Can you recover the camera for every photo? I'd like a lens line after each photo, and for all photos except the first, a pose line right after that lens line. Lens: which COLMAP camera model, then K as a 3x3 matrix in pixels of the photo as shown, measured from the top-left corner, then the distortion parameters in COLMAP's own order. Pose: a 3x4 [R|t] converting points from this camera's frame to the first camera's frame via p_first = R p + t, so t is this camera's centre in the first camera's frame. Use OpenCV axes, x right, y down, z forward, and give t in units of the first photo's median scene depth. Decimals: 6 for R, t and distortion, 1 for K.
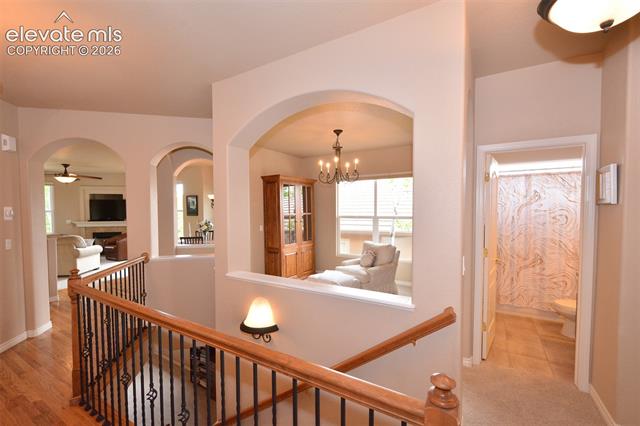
lens RADIAL K [[282.6, 0, 318.3], [0, 282.6, 217.7], [0, 0, 1]] dist [-0.002674, -0.001746]
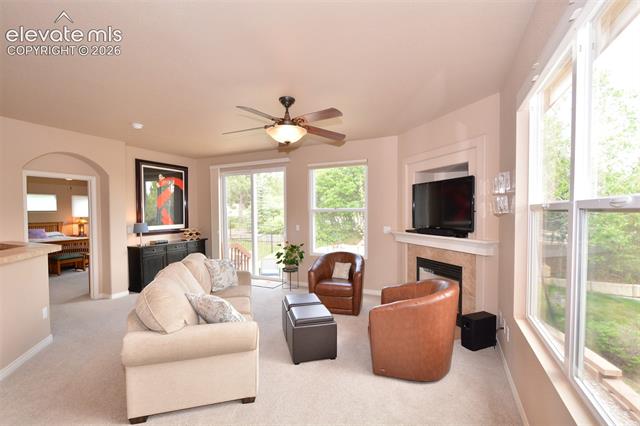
lens RADIAL K [[282.6, 0, 316.1], [0, 282.6, 217.2], [0, 0, 1]] dist [-0.002674, -0.001746]
pose [[0.098630, 0.023145, -0.994855, -0.423420], [-0.020296, 0.999568, 0.021242, -0.019672], [0.994917, 0.018096, 0.099057, 0.917758]]
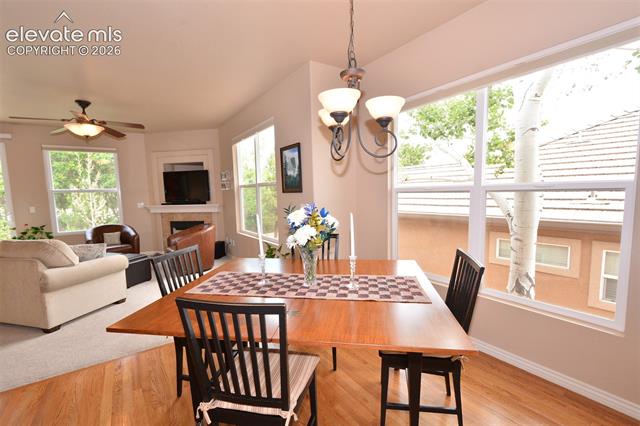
lens RADIAL K [[282.6, 0, 319.7], [0, 282.6, 215.1], [0, 0, 1]] dist [-0.002674, -0.001746]
pose [[0.911651, 0.015110, -0.410688, -0.227209], [0.010811, 0.998096, 0.060722, 0.001330], [0.410824, -0.059797, 0.909752, 0.617142]]
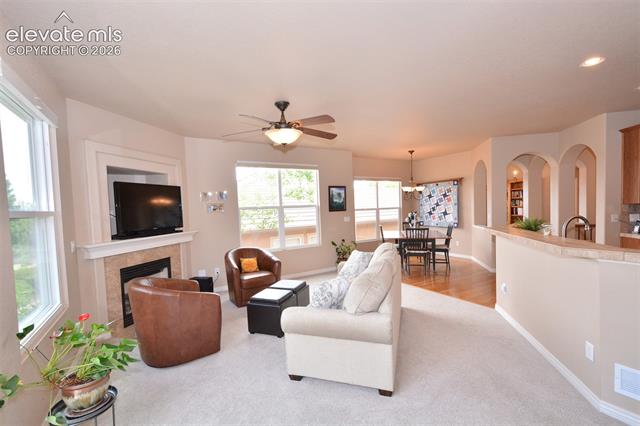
lens RADIAL K [[282.6, 0, 318.3], [0, 282.6, 214.5], [0, 0, 1]] dist [-0.002674, -0.001746]
pose [[0.452982, -0.039810, 0.890630, -1.173904], [0.050744, 0.998534, 0.018824, -0.015714], [-0.890074, 0.036668, 0.454338, 0.682003]]
